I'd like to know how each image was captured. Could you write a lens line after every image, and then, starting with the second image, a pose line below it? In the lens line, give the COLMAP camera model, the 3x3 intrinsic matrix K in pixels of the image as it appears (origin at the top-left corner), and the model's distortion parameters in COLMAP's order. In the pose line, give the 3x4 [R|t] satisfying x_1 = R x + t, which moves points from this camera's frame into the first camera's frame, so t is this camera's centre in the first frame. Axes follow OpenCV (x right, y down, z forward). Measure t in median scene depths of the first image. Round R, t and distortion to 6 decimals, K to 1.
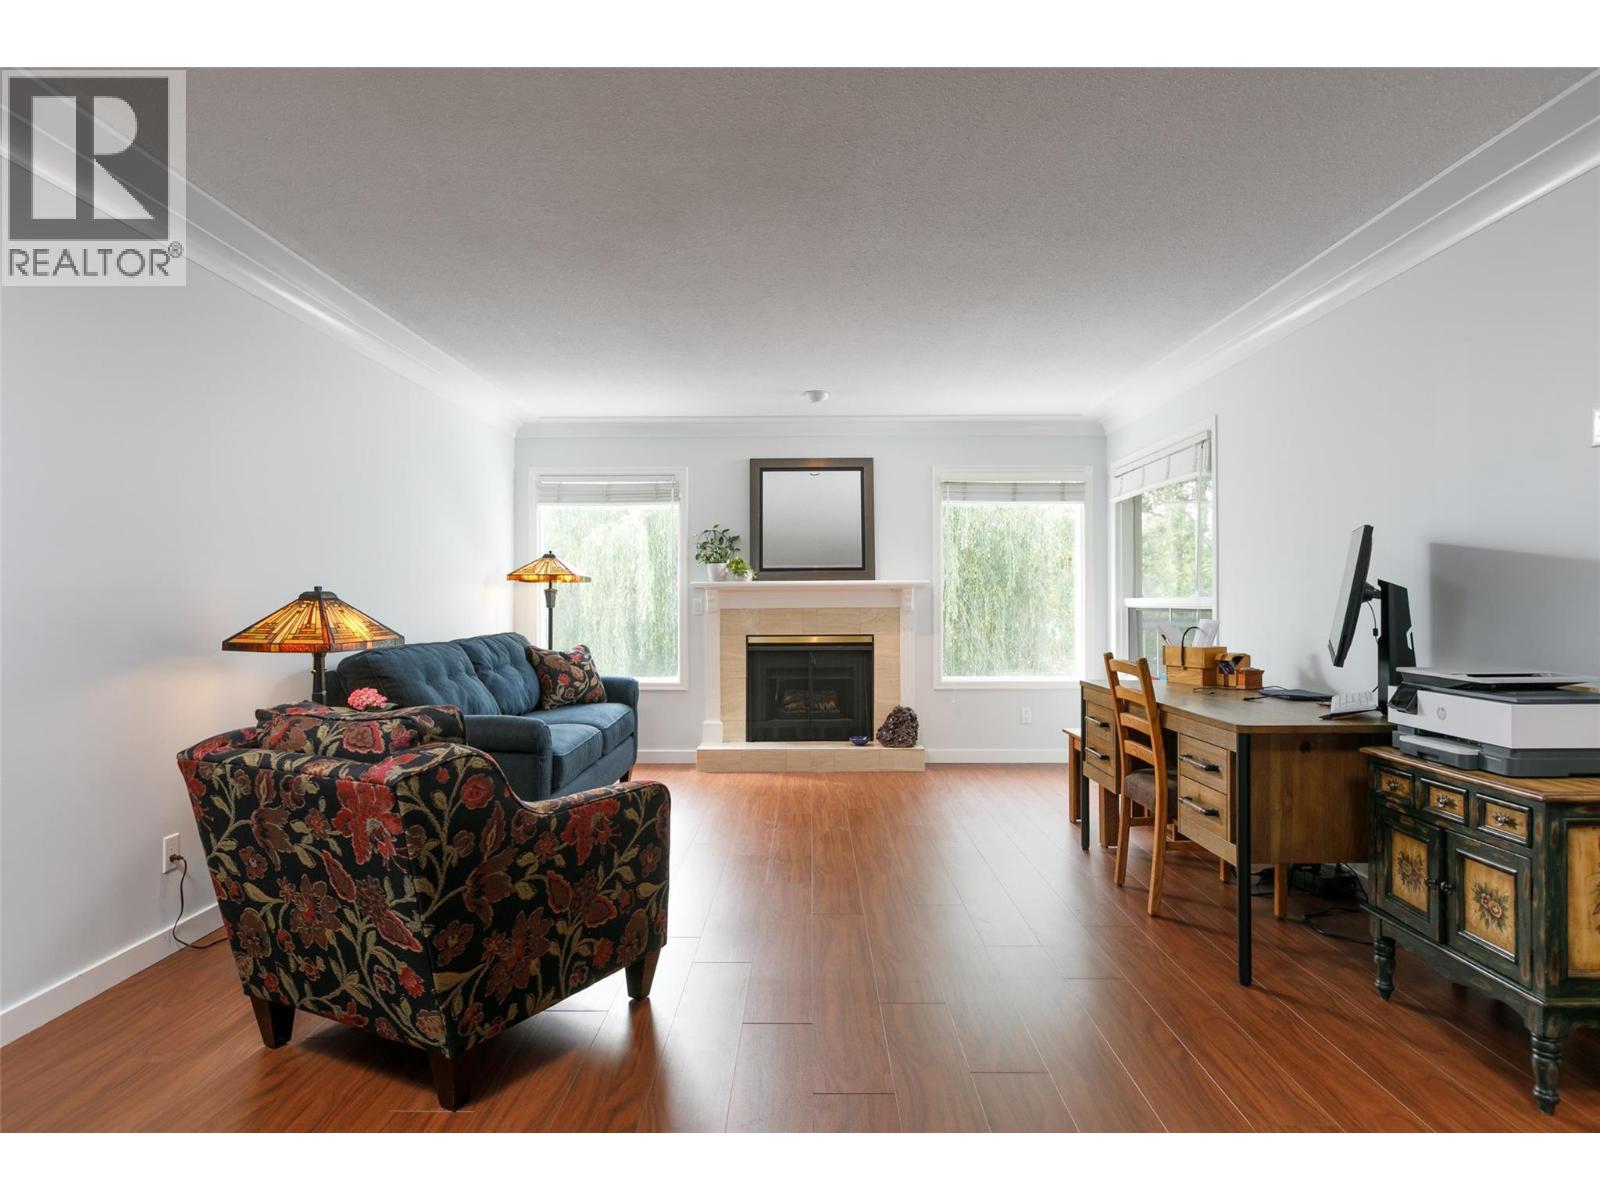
lens RADIAL K [[942.2, 0, 800.0], [0, 942.2, 600.0], [0, 0, 1]] dist [-0.001504, -0.000272]
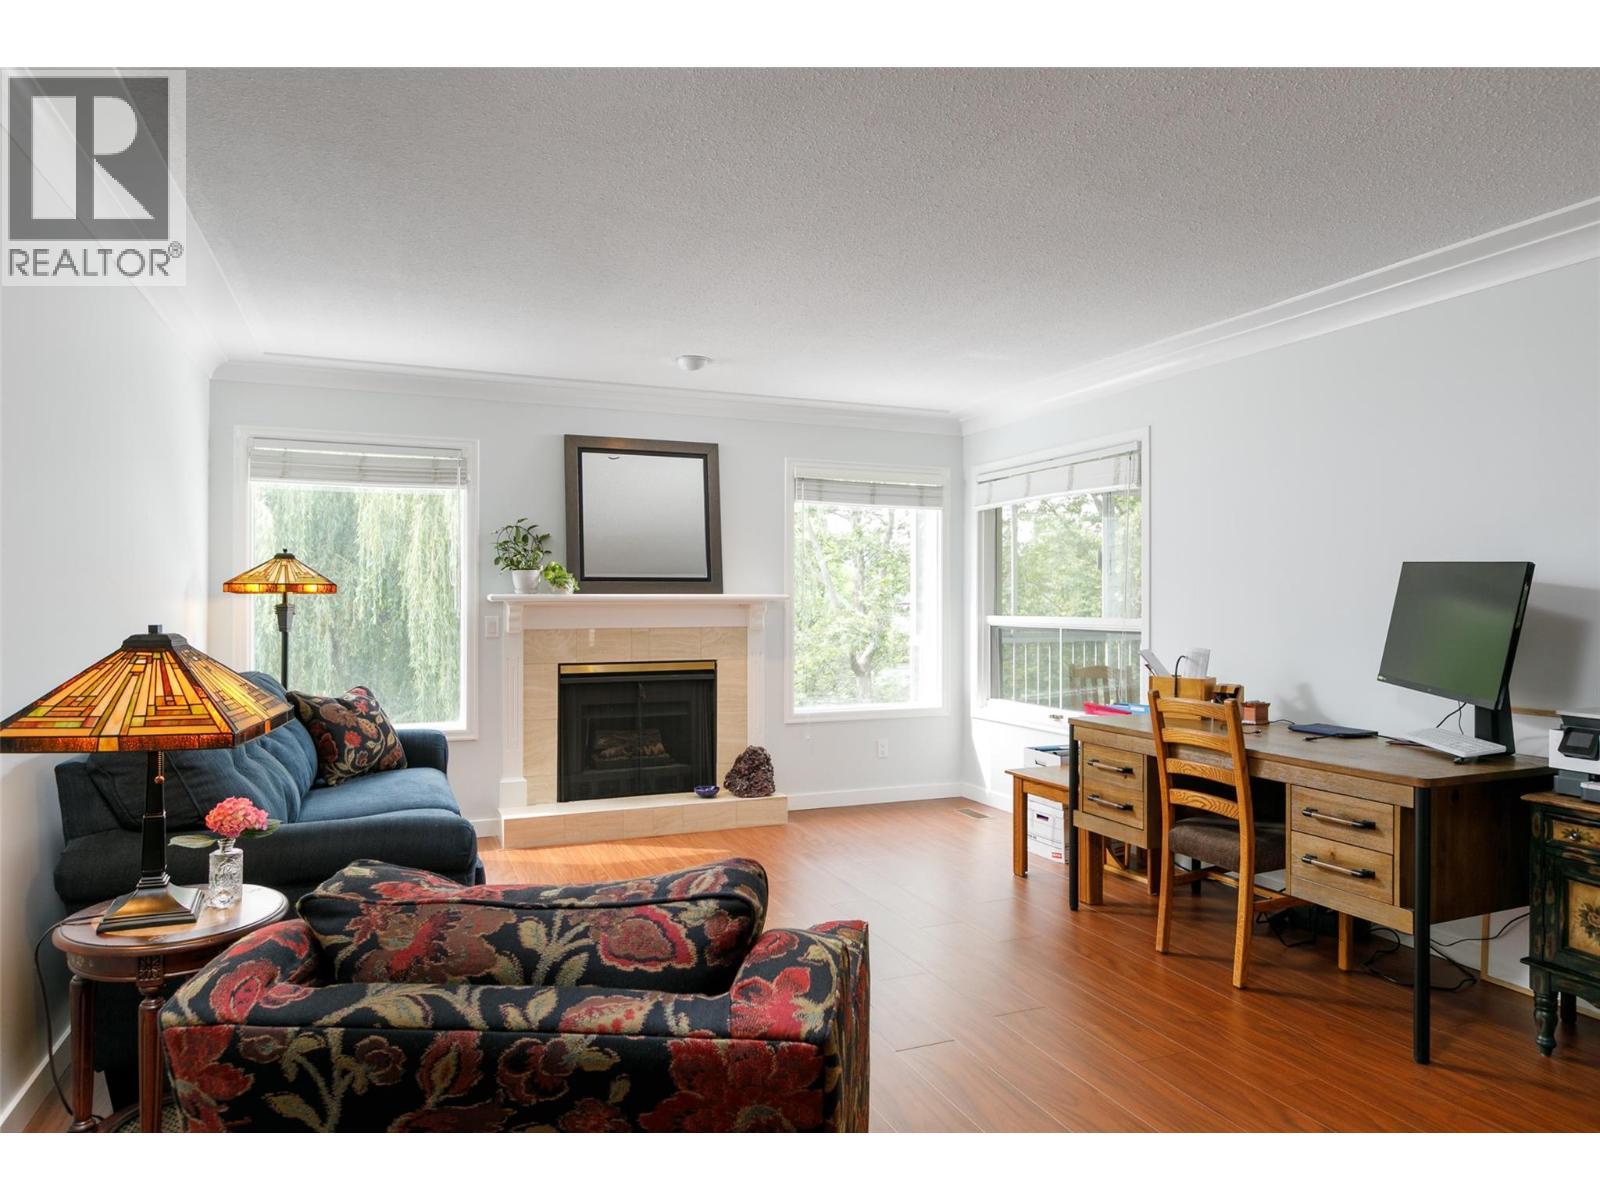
lens RADIAL K [[1031.2, 0, 800.0], [0, 1031.2, 600.0], [0, 0, 1]] dist [0.001850, -0.004004]
pose [[0.913445, 0.003859, 0.406944, -0.225328], [-0.005032, 0.999986, 0.001813, -0.017673], [-0.406931, -0.003703, 0.913452, 0.155978]]
